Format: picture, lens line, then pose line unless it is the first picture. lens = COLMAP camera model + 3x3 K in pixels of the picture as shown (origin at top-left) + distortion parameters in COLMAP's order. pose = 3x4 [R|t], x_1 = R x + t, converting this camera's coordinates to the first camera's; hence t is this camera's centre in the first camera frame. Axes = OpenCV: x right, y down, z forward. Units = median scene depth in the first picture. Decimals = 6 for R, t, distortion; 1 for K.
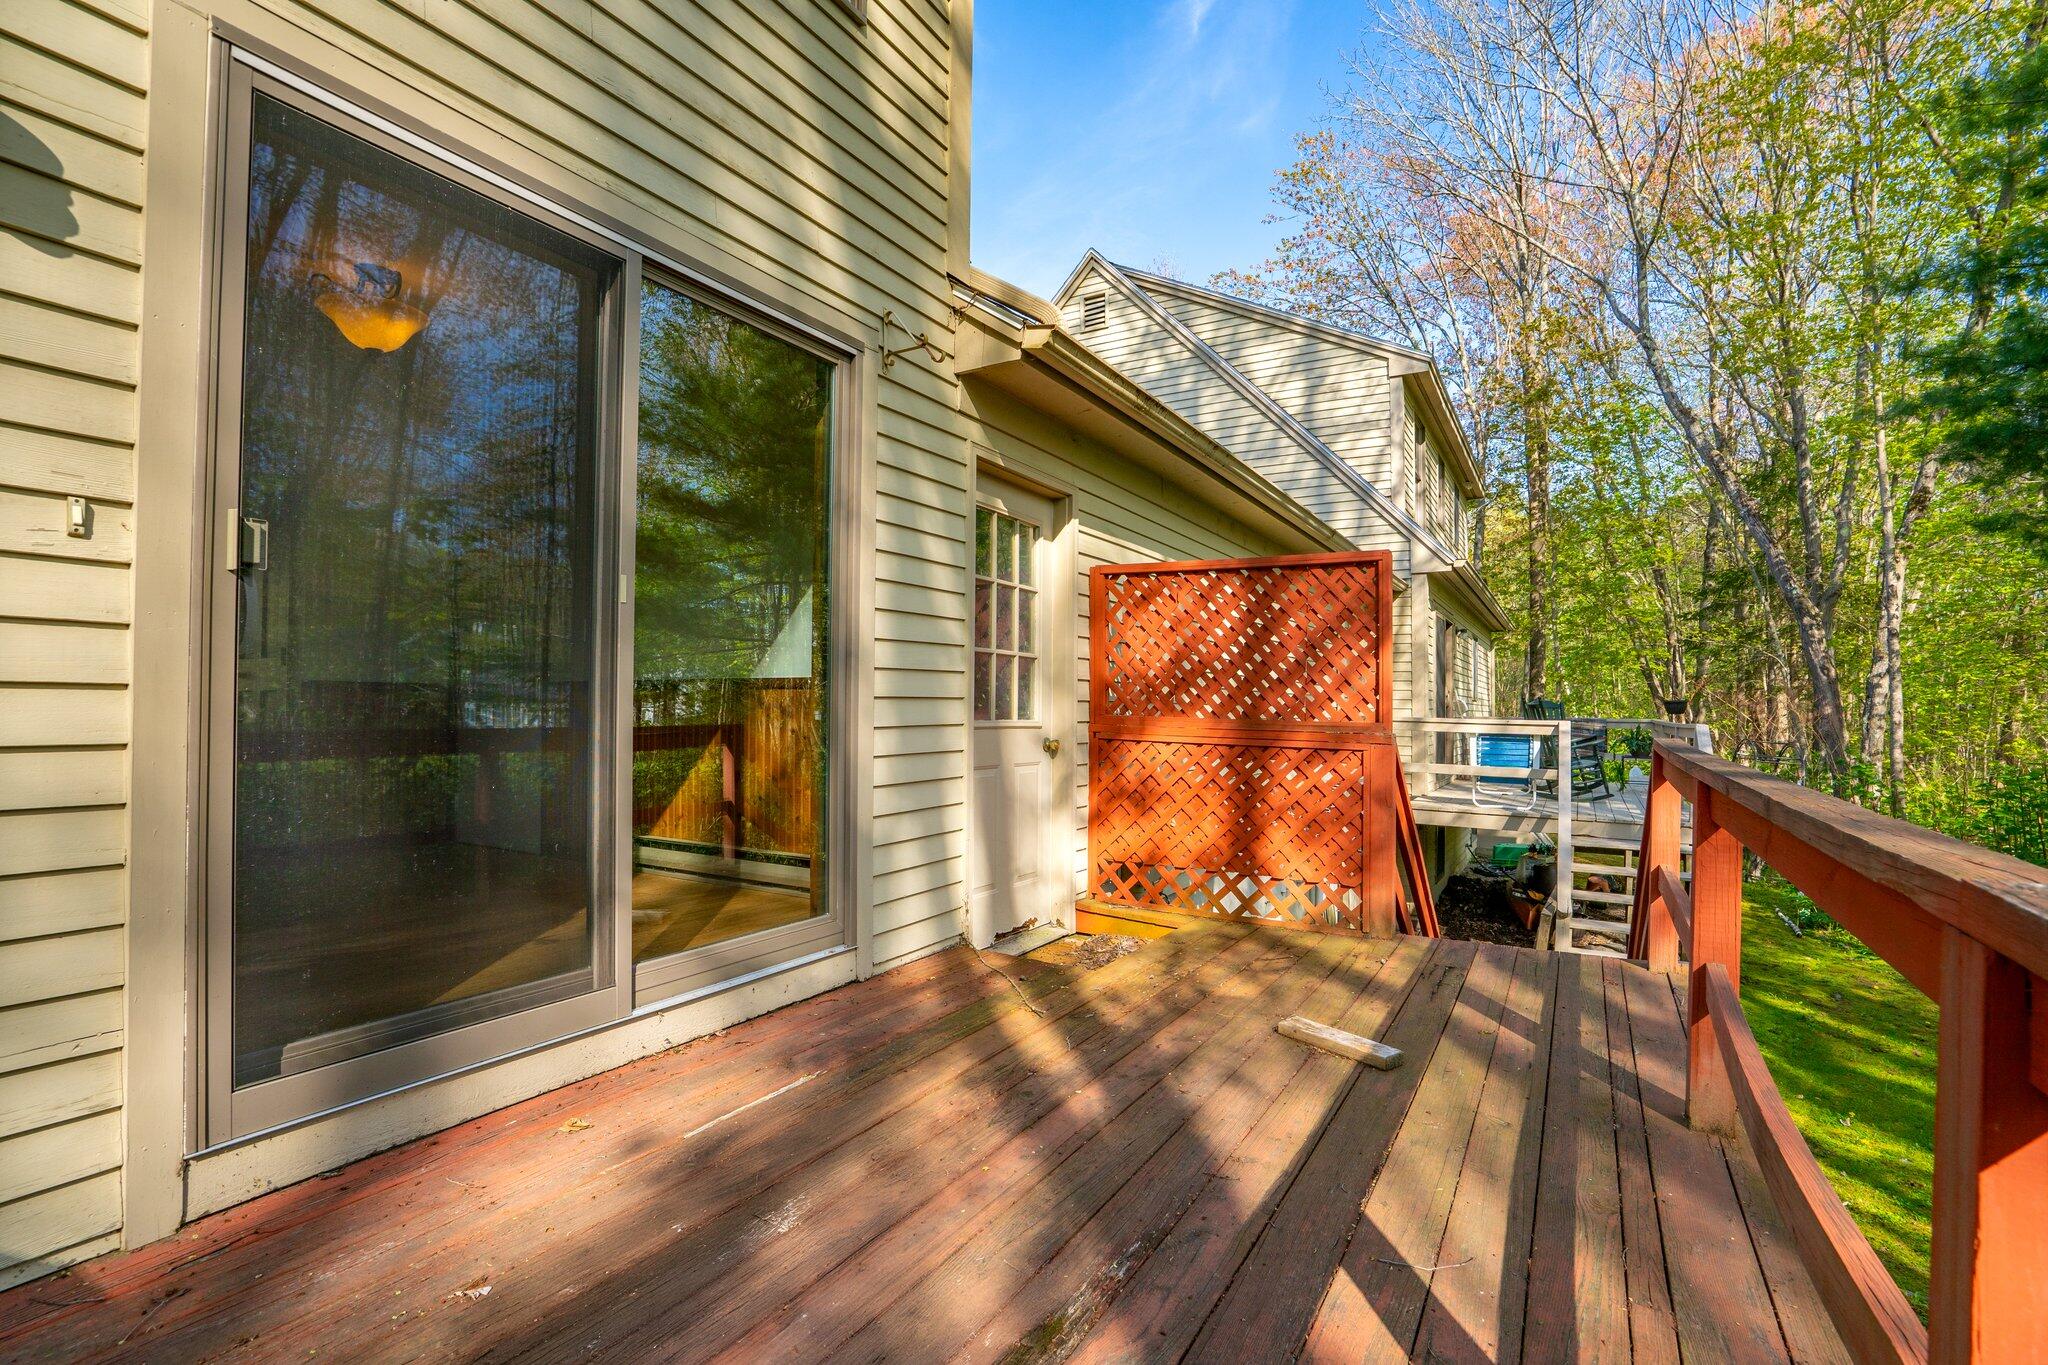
lens RADIAL K [[941.7, 0, 1028.3], [0, 941.7, 704.8], [0, 0, 1]] dist [-0.058976, 0.014722]
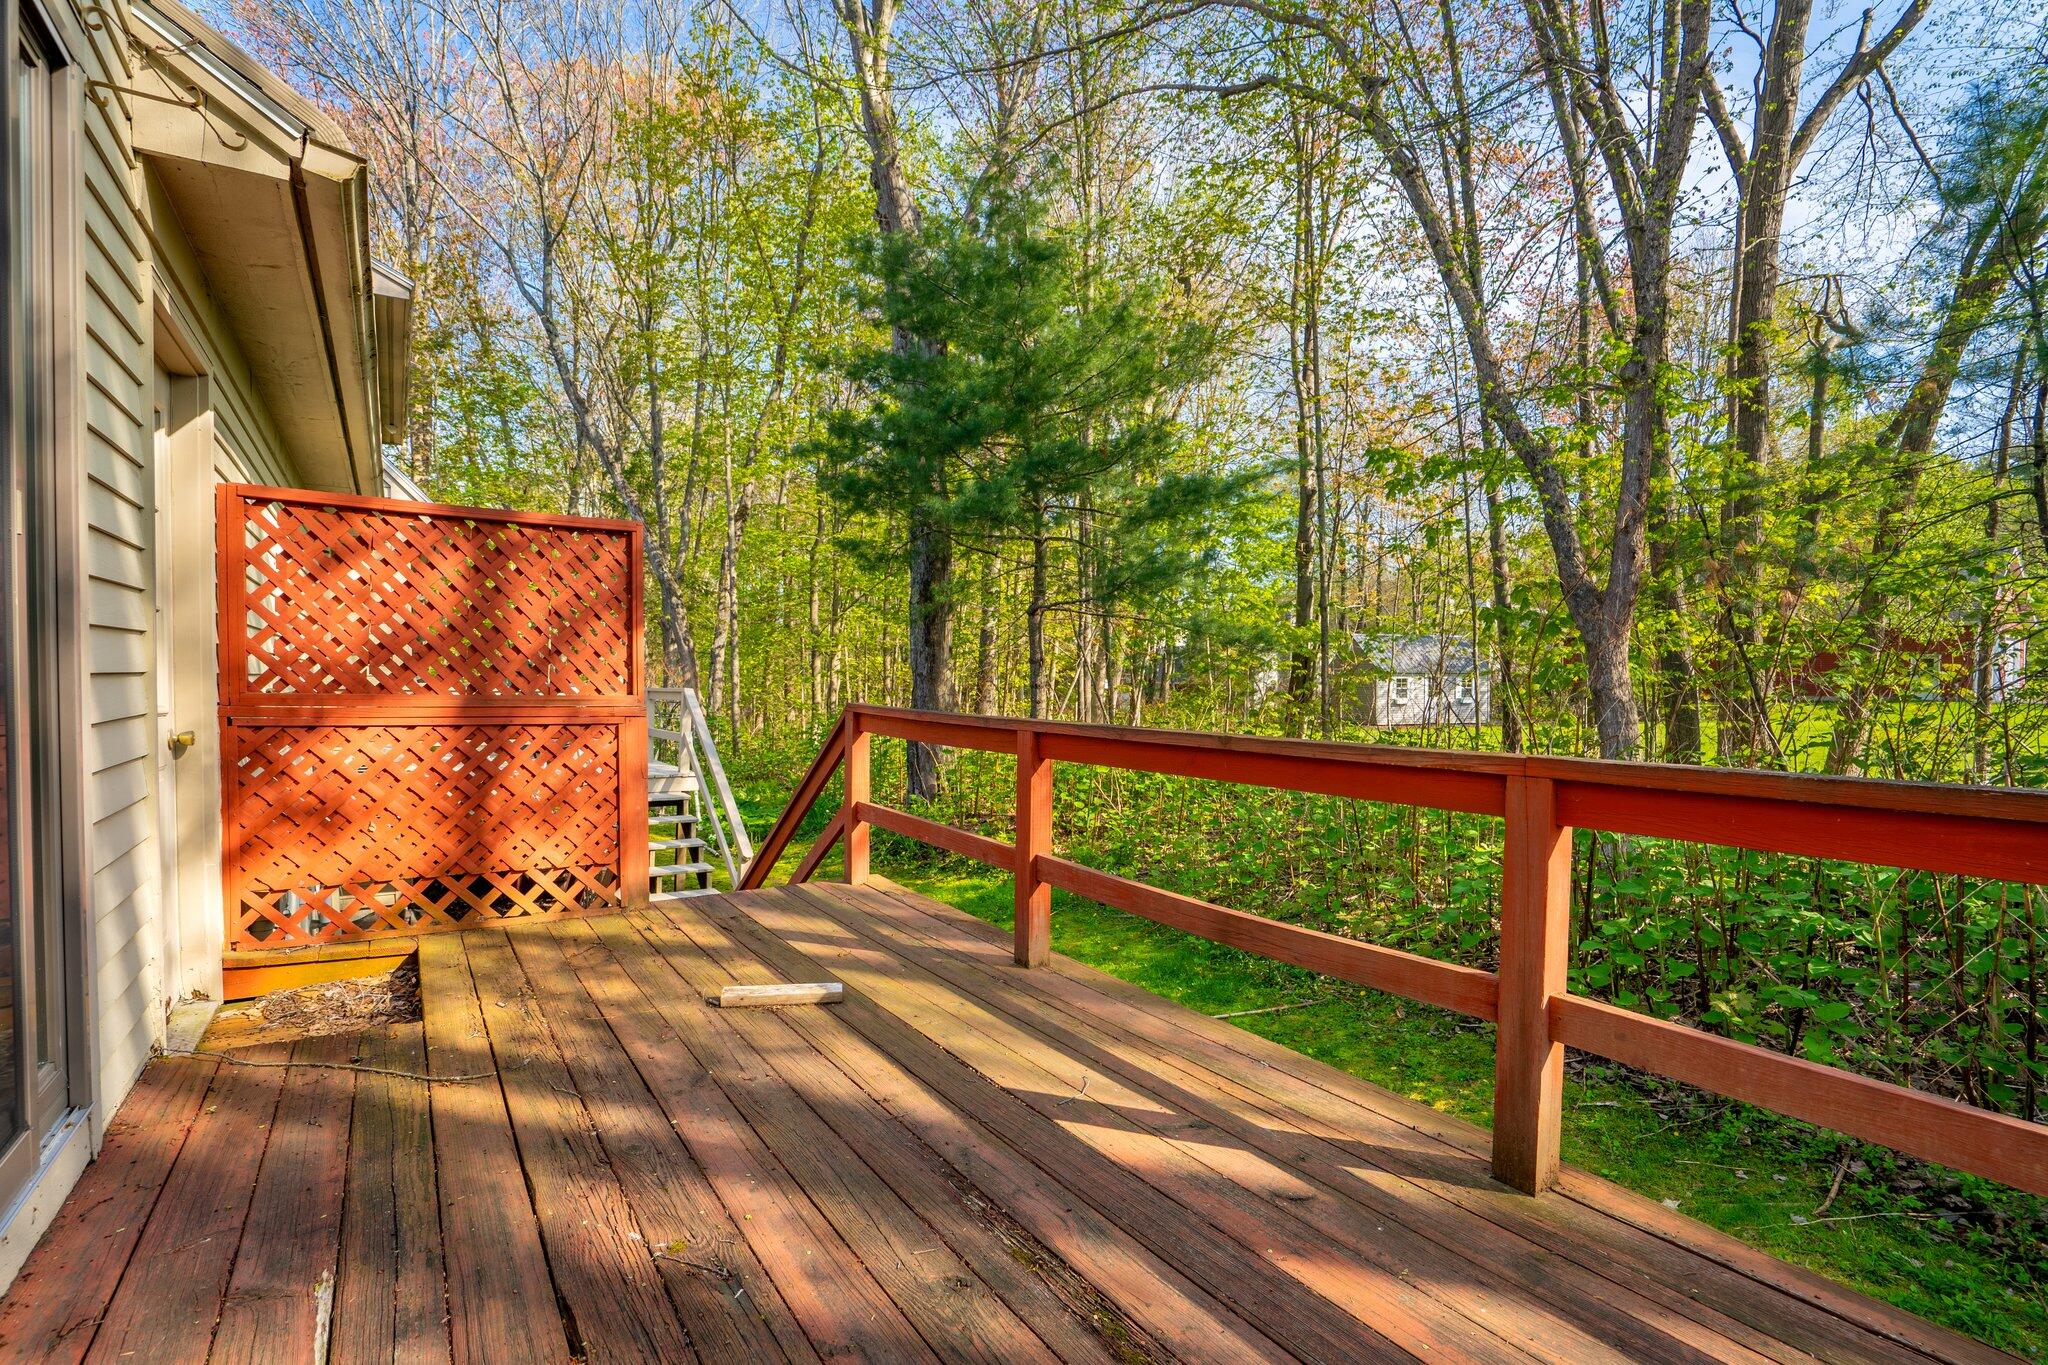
lens RADIAL K [[941.7, 0, 1028.3], [0, 941.7, 704.8], [0, 0, 1]] dist [-0.058976, 0.014722]
pose [[0.429808, -0.031131, 0.902384, -0.411609], [-0.005197, 0.999304, 0.036950, -0.012087], [-0.902905, -0.020571, 0.429347, 0.230211]]
